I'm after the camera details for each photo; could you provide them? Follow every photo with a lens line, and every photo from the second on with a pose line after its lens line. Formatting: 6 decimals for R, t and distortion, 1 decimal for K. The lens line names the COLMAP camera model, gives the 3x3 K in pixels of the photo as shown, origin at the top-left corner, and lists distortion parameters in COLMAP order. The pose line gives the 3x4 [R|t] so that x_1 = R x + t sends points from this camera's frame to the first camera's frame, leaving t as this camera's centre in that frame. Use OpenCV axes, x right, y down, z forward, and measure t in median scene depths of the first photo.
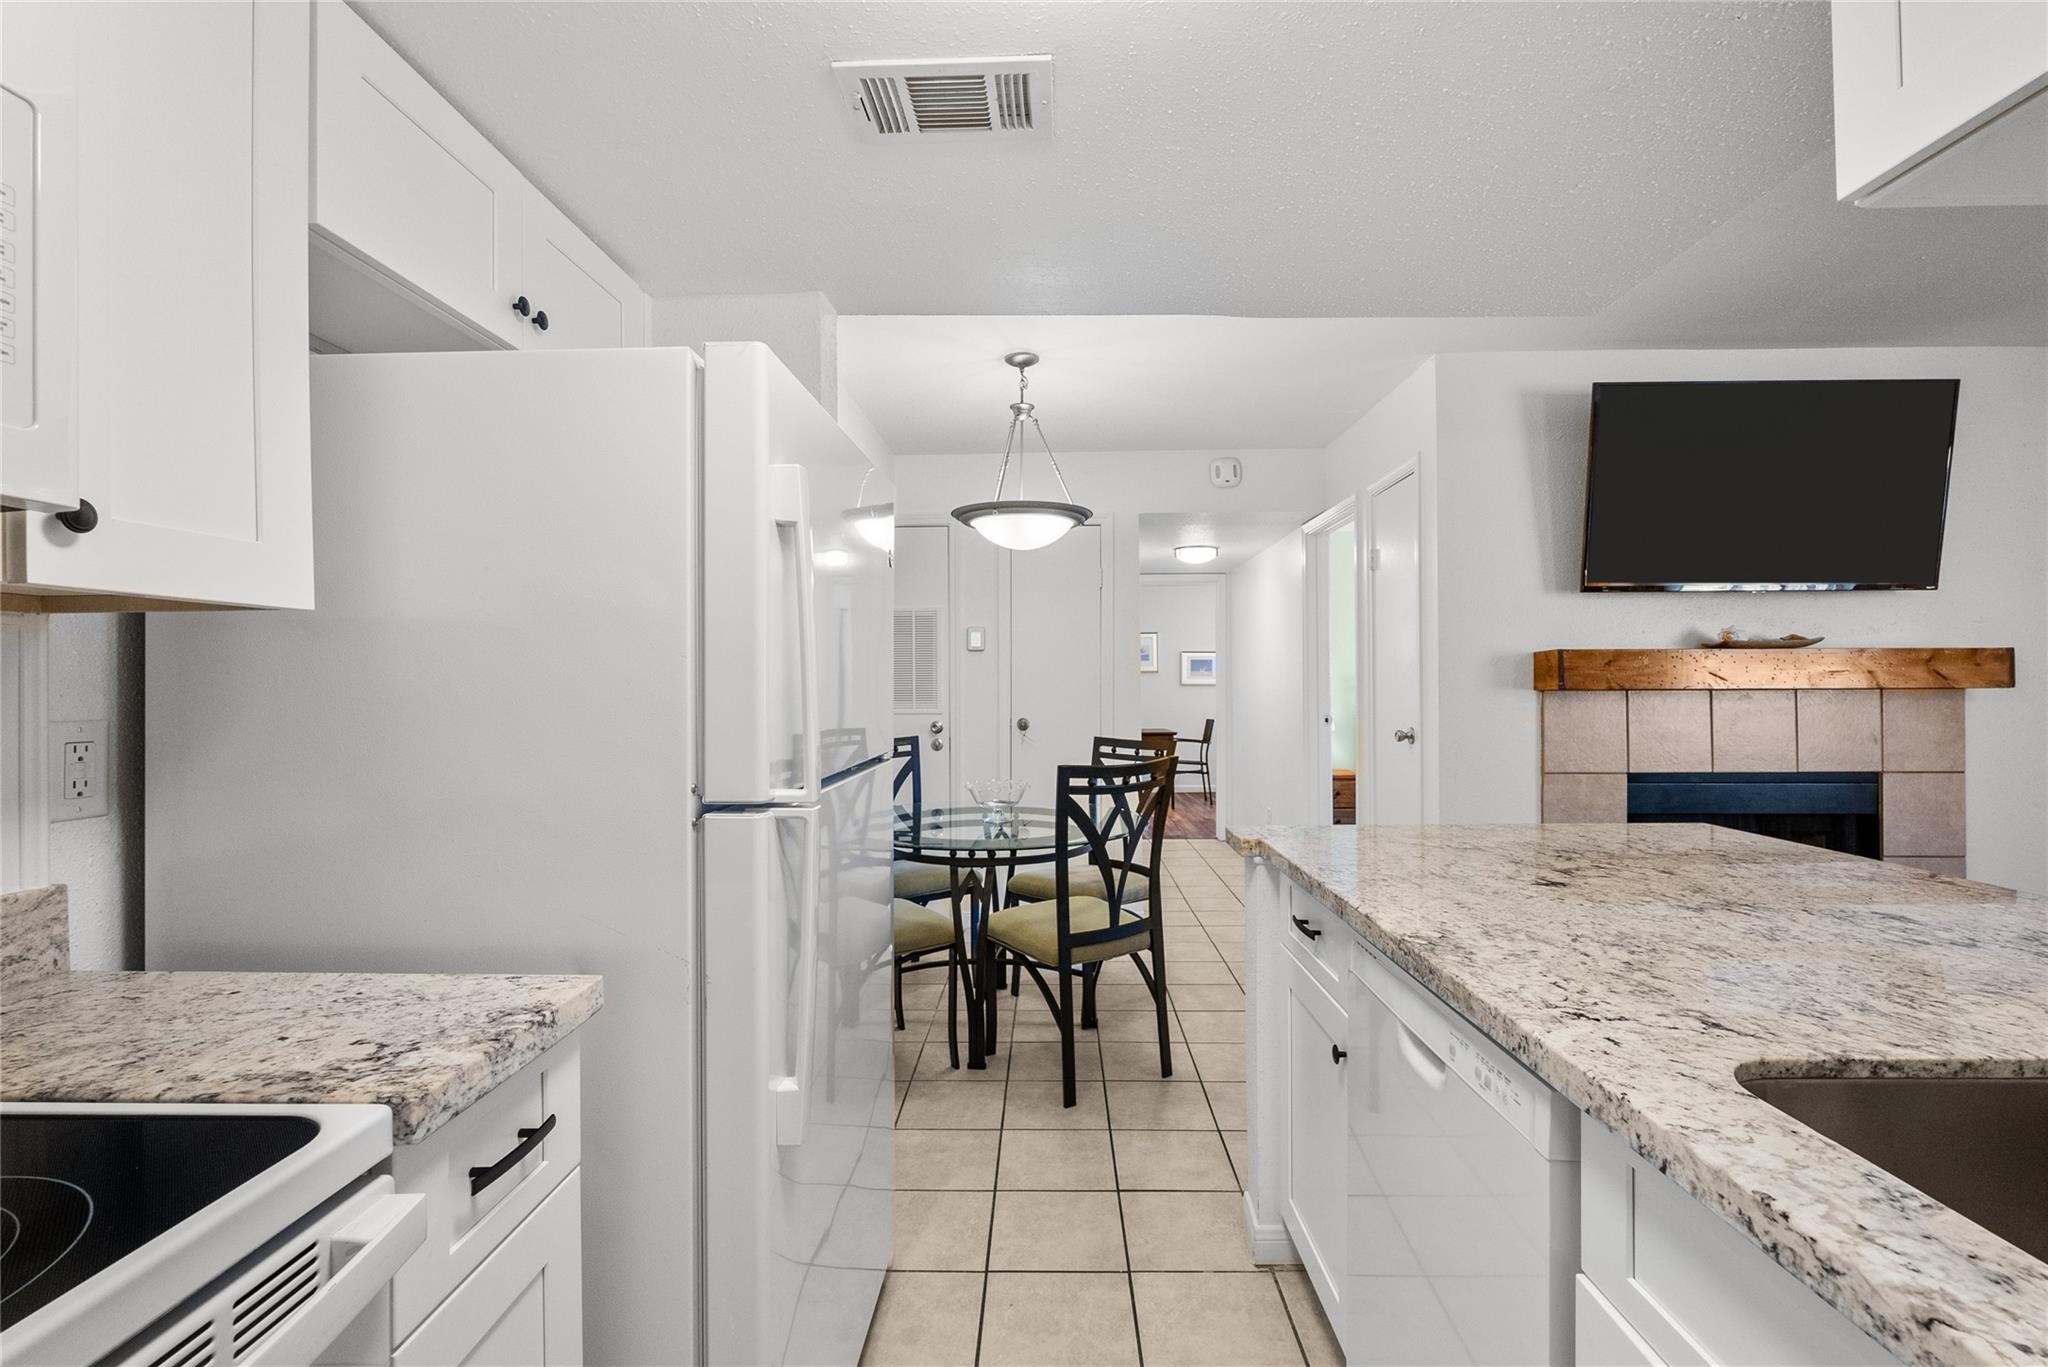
lens RADIAL K [[904.2, 0, 1024.0], [0, 904.2, 683.5], [0, 0, 1]] dist [-0.002719, 0.000984]
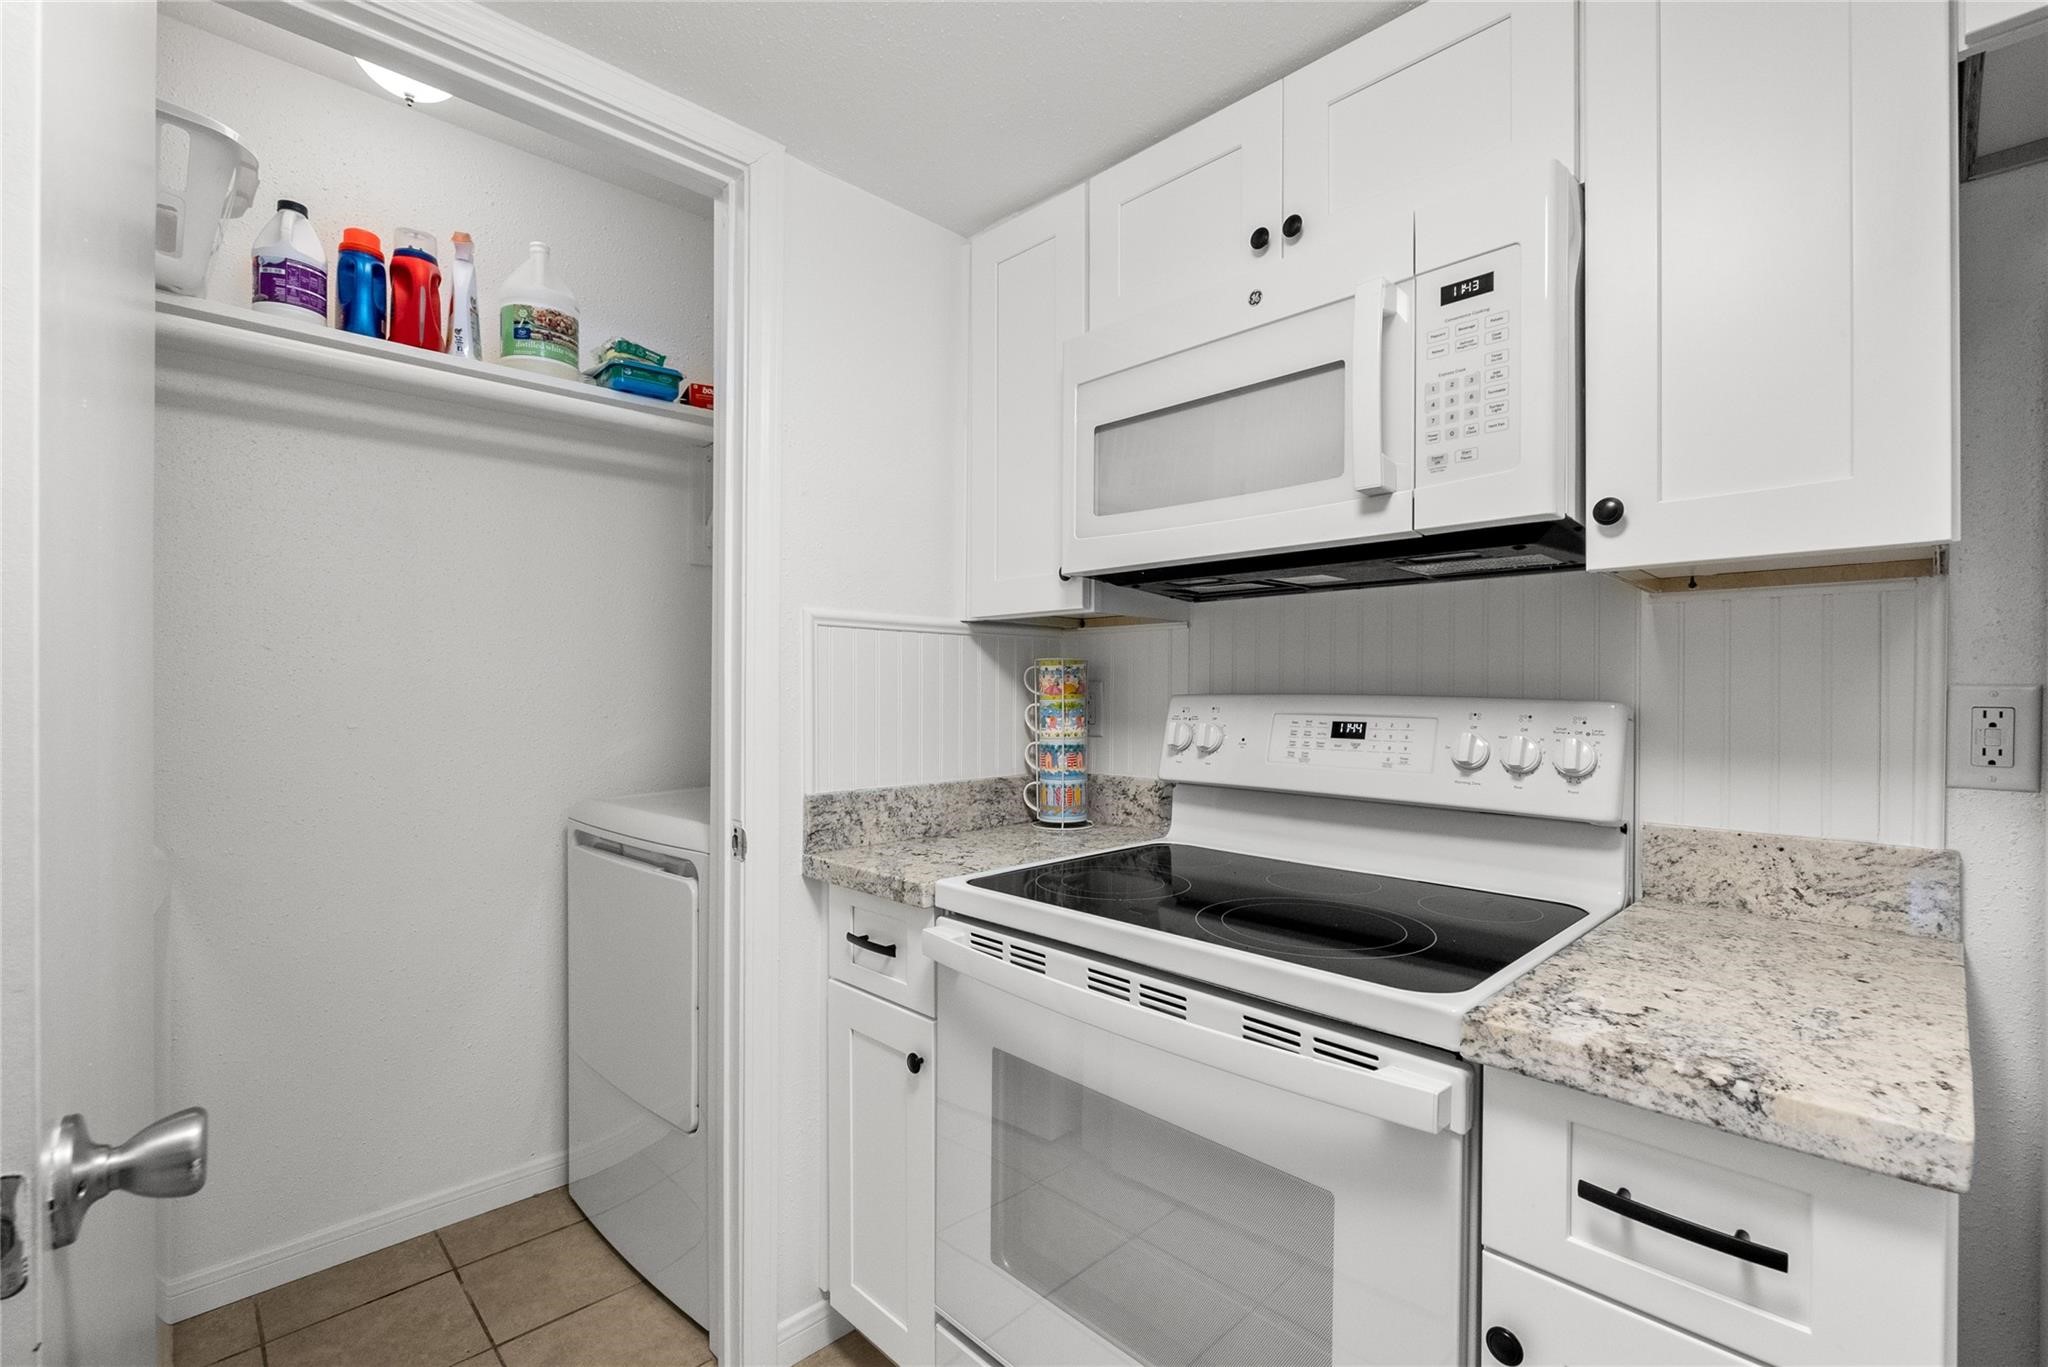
lens RADIAL K [[898.1, 0, 1027.4], [0, 898.1, 689.2], [0, 0, 1]] dist [-0.002953, 0.000076]
pose [[-0.696409, 0.000378, -0.717645, 0.117527], [0.000229, 1.000000, 0.000304, 0.017270], [0.717645, 0.000047, -0.696410, 0.347971]]
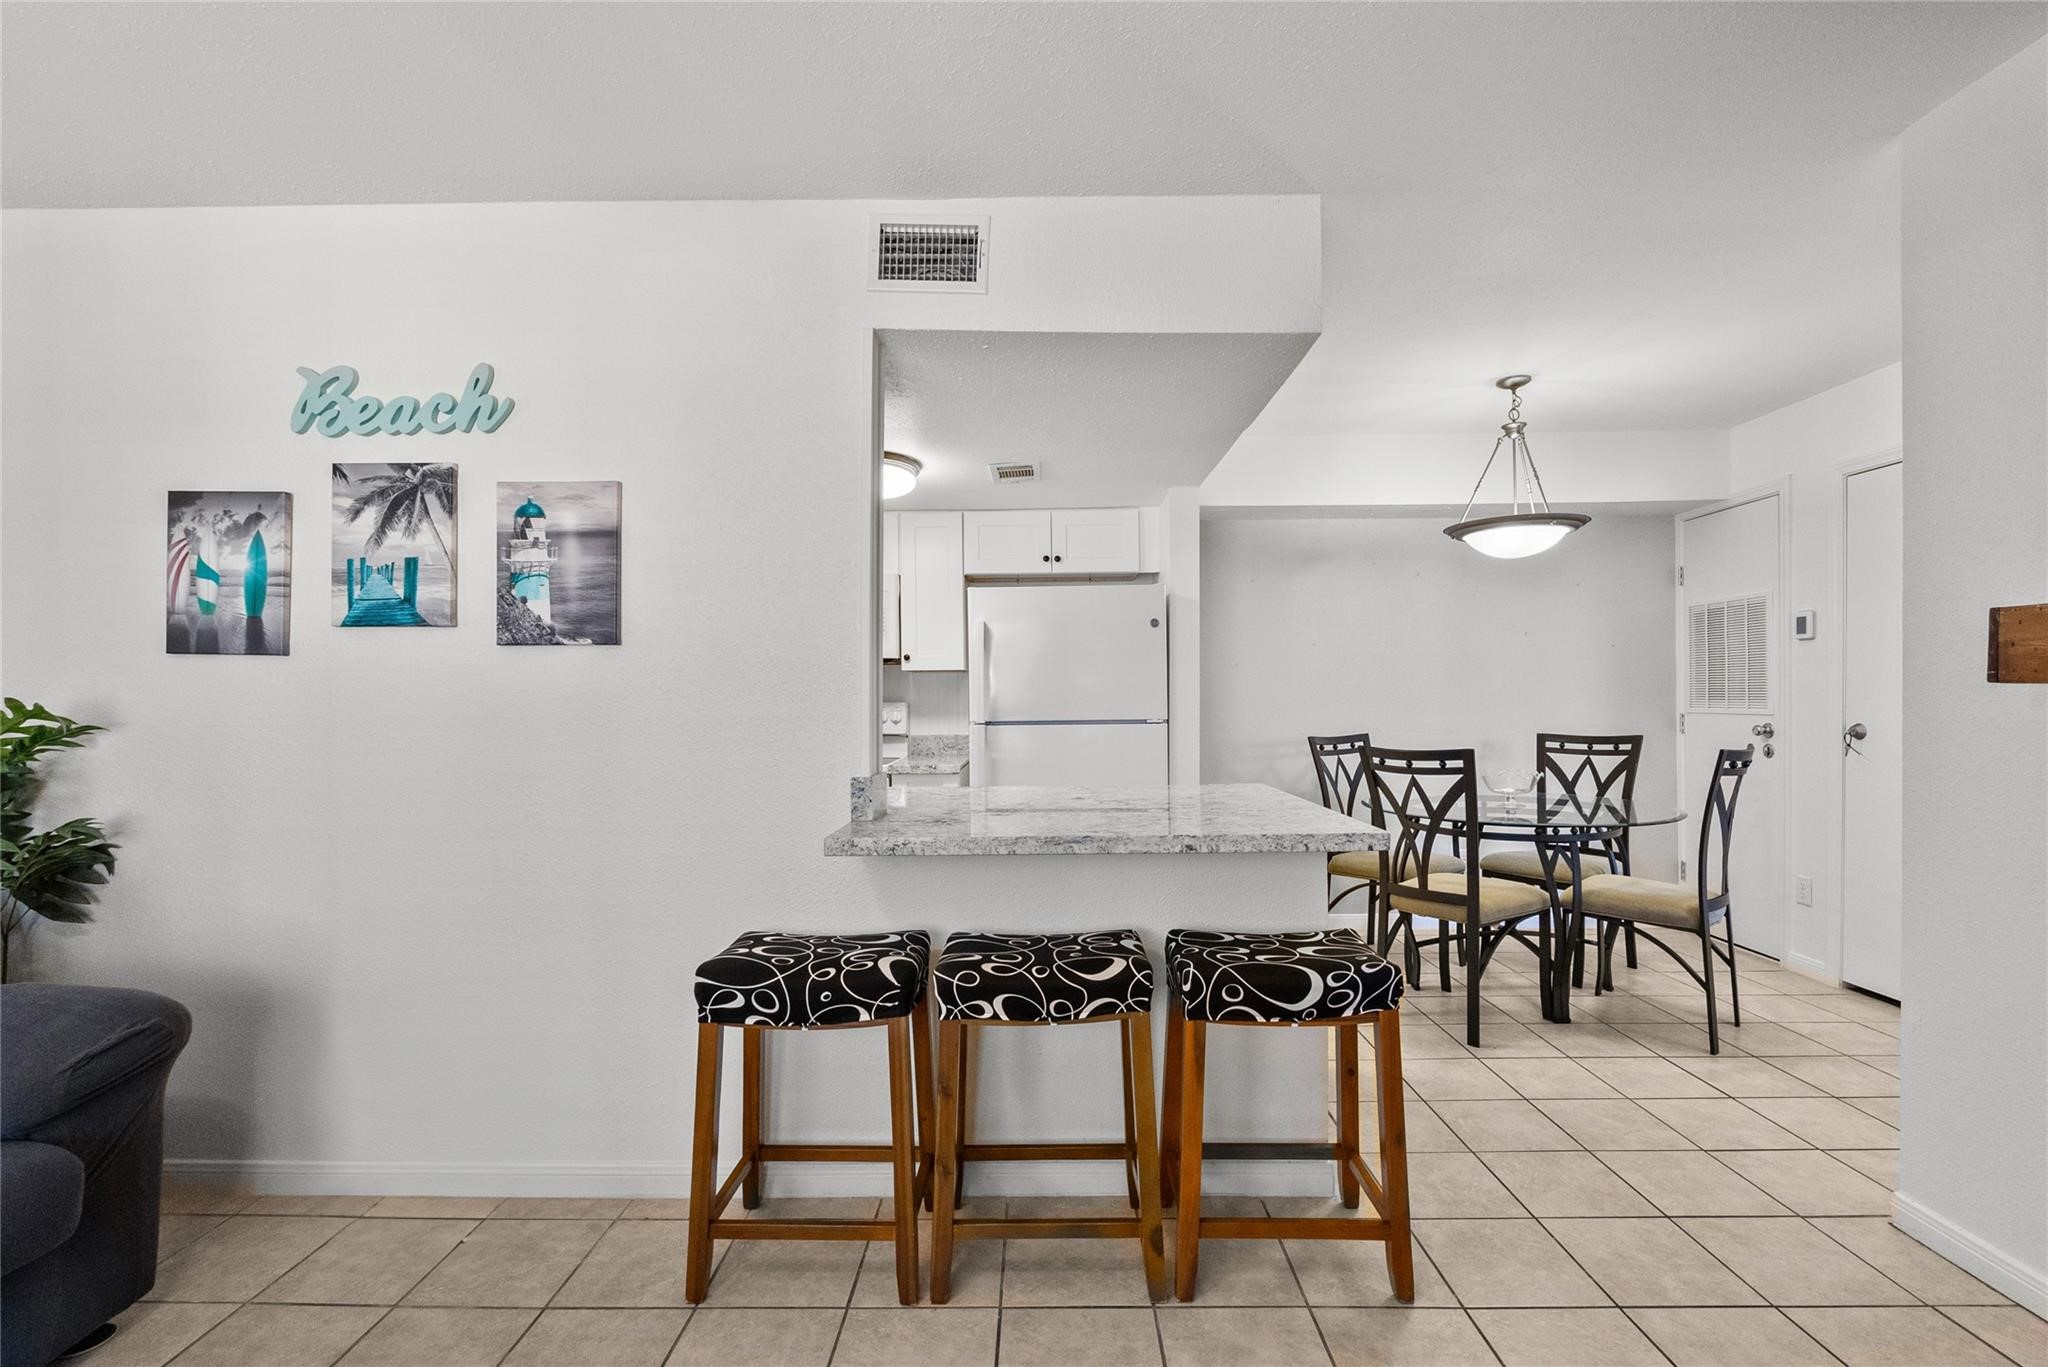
lens RADIAL K [[897.0, 0, 1033.8], [0, 897.0, 697.1], [0, 0, 1]] dist [-0.006033, 0.000306]
pose [[0.014752, 0.006402, -0.999871, 1.169771], [0.009195, 0.999936, 0.006538, 0.006755], [0.999849, -0.009290, 0.014693, 0.452483]]
